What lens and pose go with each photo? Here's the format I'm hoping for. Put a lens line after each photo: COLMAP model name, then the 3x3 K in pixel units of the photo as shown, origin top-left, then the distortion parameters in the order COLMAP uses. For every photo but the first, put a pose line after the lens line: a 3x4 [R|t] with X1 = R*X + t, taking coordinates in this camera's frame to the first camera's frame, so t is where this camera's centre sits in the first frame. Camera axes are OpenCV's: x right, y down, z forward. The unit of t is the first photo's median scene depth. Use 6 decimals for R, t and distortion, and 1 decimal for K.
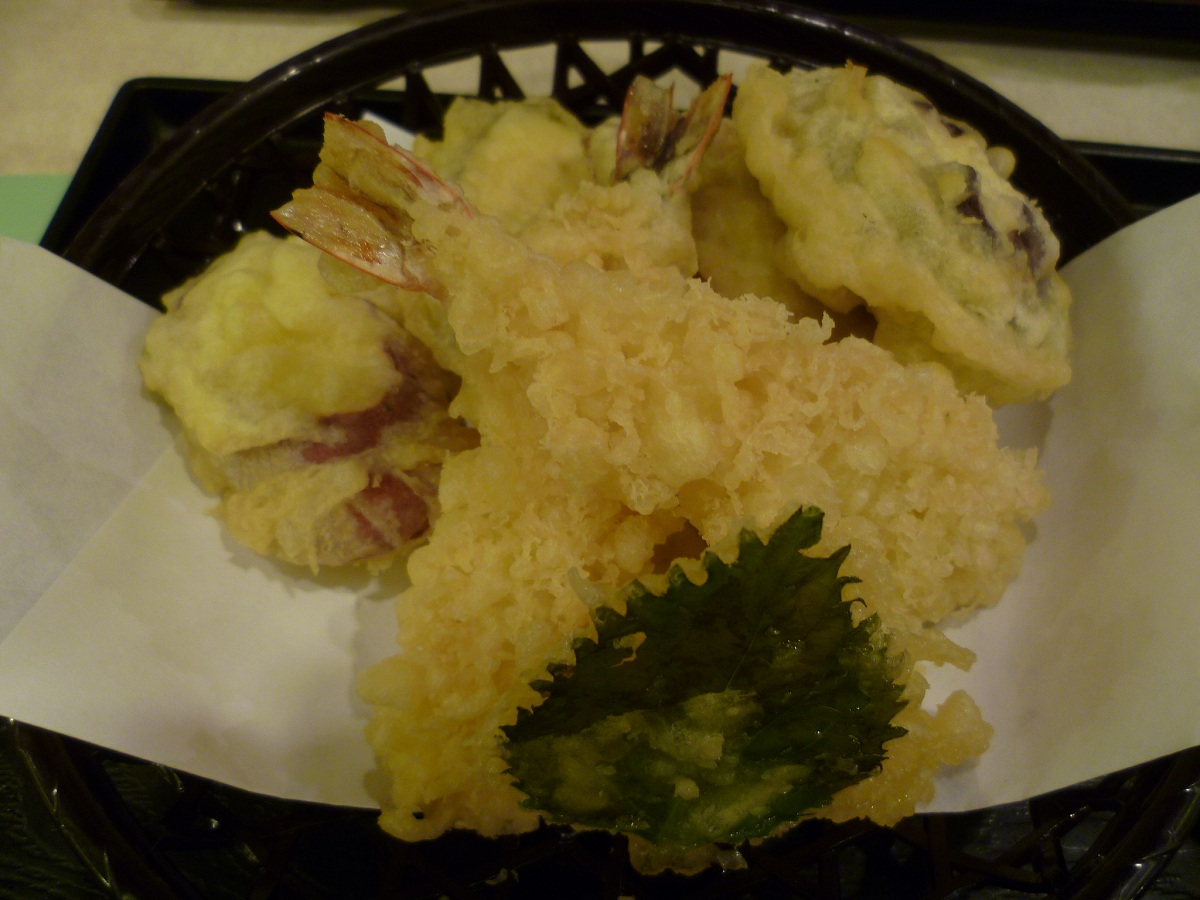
lens RADIAL K [[970.8, 0, 600.0], [0, 970.8, 450.0], [0, 0, 1]] dist [-0.072426, 0.002246]
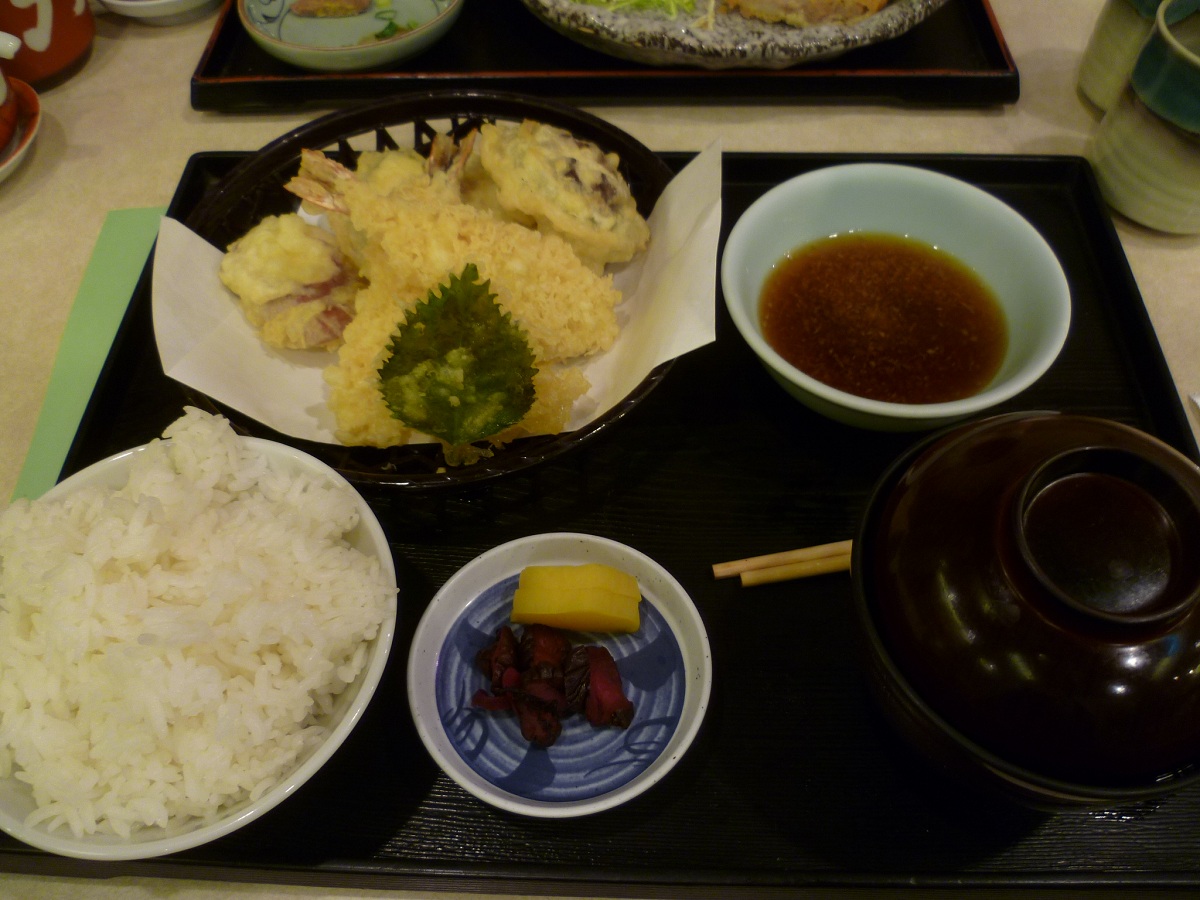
lens RADIAL K [[970.8, 0, 600.0], [0, 970.8, 450.0], [0, 0, 1]] dist [-0.072426, 0.002246]
pose [[0.997586, -0.065437, 0.023229, 0.355233], [0.067084, 0.994604, -0.079142, 0.624827], [-0.017925, 0.080509, 0.996593, -1.344326]]
